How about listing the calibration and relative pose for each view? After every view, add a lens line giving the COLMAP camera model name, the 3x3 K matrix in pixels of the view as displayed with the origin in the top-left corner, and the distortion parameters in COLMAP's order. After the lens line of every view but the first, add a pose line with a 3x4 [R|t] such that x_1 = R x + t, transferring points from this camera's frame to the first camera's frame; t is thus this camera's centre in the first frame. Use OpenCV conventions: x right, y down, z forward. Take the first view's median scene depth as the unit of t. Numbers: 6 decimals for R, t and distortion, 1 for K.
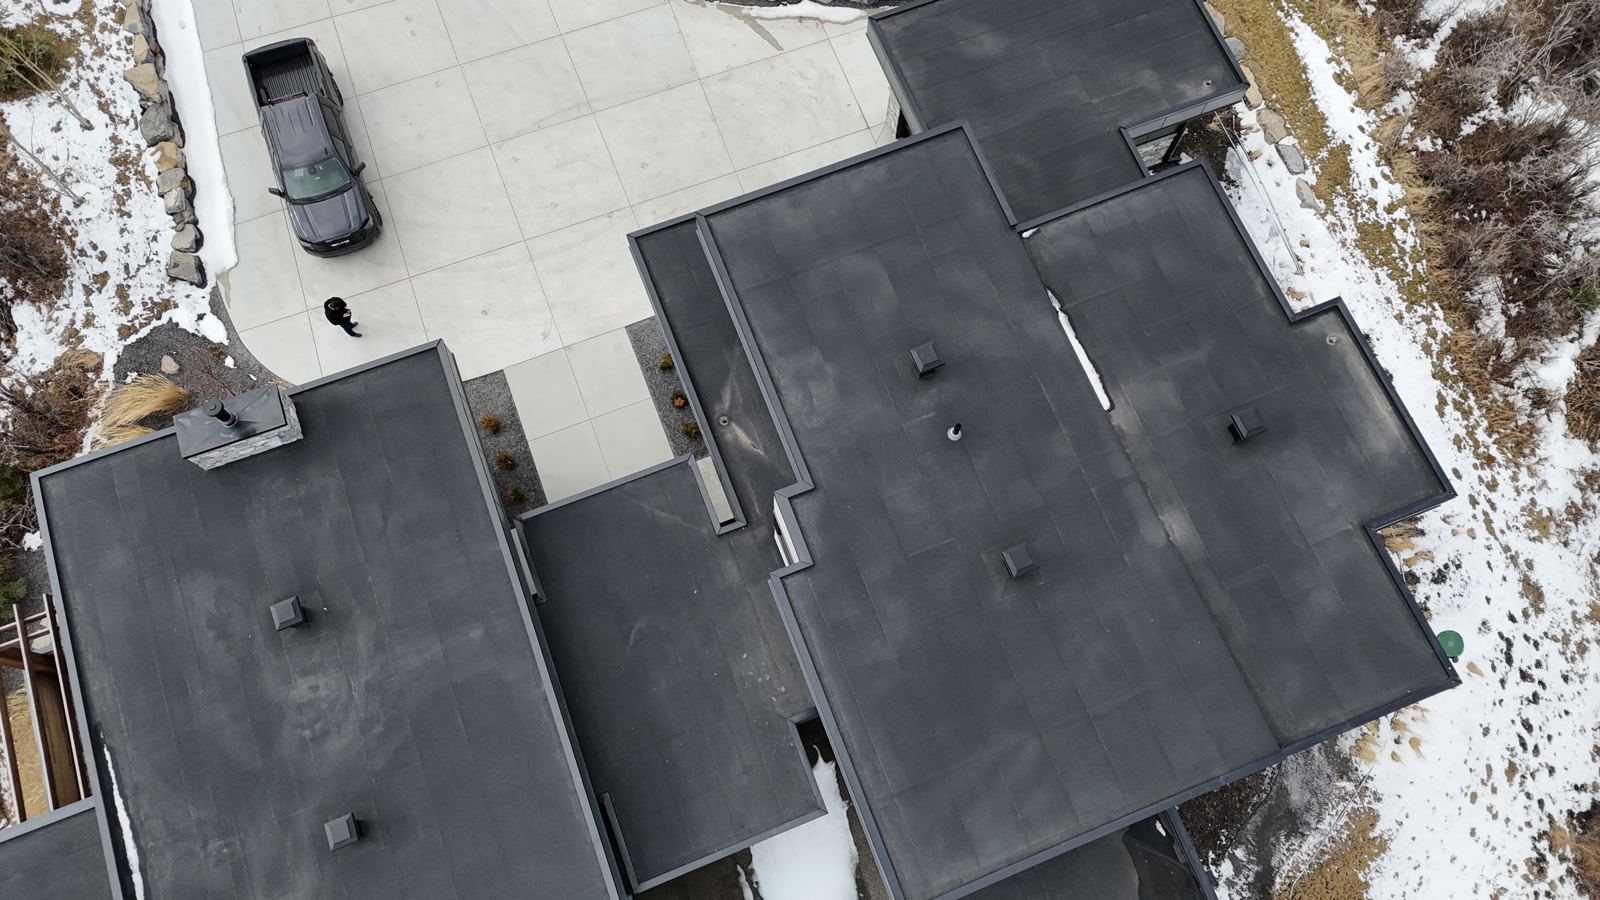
lens RADIAL K [[1163.7, 0, 802.8], [0, 1163.7, 451.9], [0, 0, 1]] dist [0.086419, -0.069502]
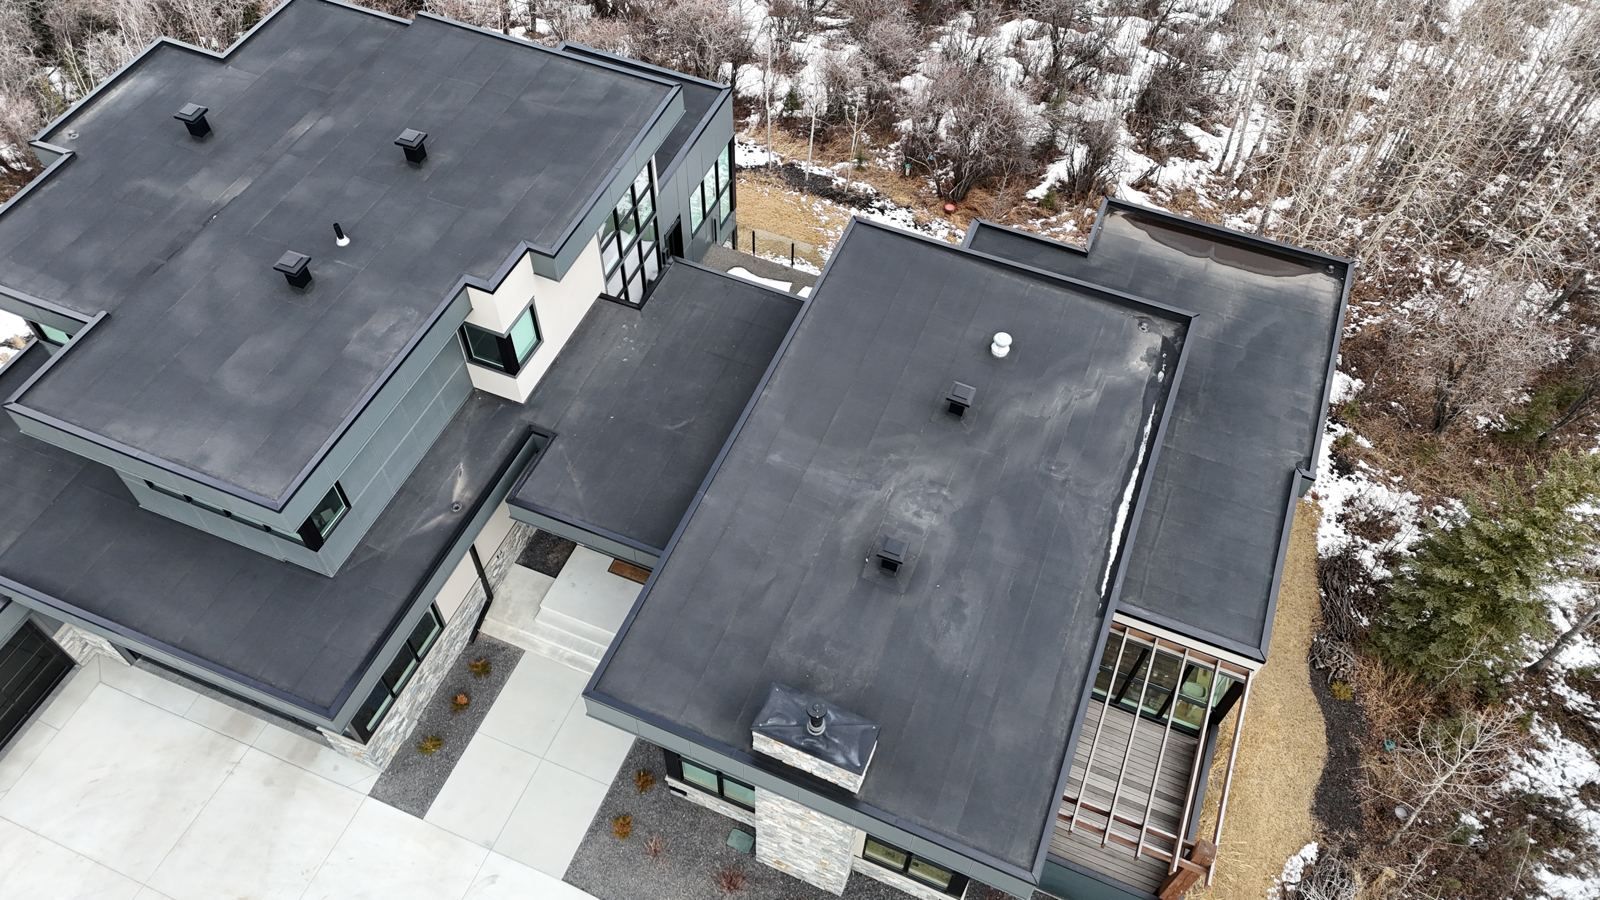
lens RADIAL K [[1163.7, 0, 796.4], [0, 1163.7, 454.4], [0, 0, 1]] dist [0.086419, -0.069502]
pose [[-0.723234, -0.570296, 0.389480, -0.505717], [0.648838, -0.367976, 0.666035, -0.384627], [-0.236518, 0.734409, 0.636162, 0.235600]]
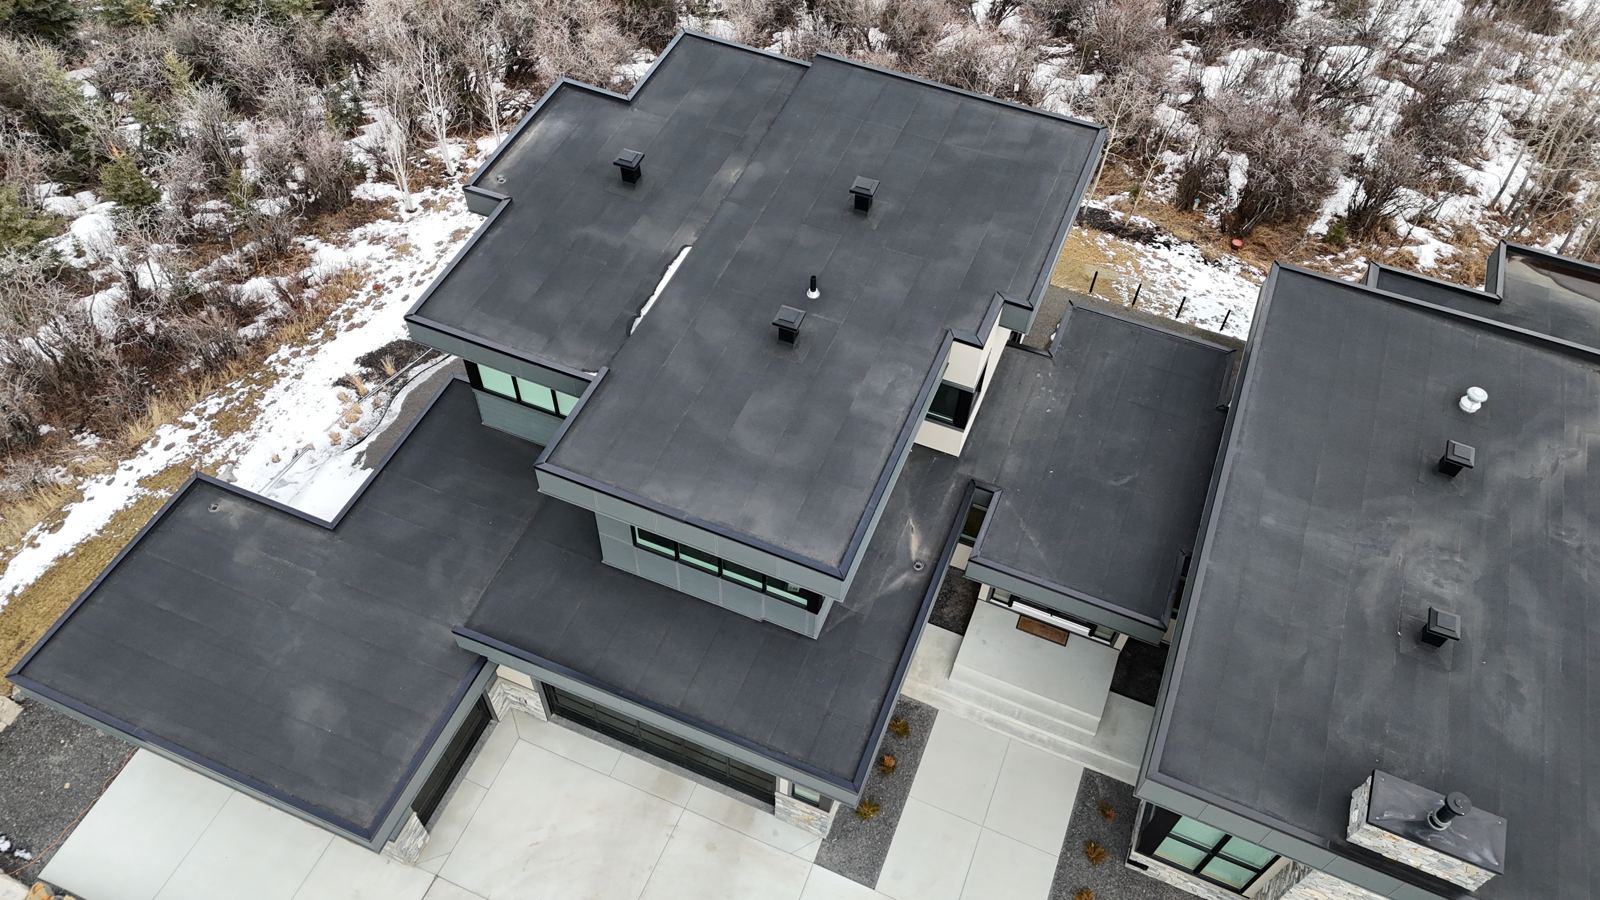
lens RADIAL K [[1163.7, 0, 796.9], [0, 1163.7, 450.6], [0, 0, 1]] dist [0.086419, -0.069502]
pose [[-0.720962, -0.571720, 0.391598, -0.251831], [0.647526, -0.354520, 0.674556, -0.557405], [-0.246828, 0.739899, 0.625800, 0.305422]]
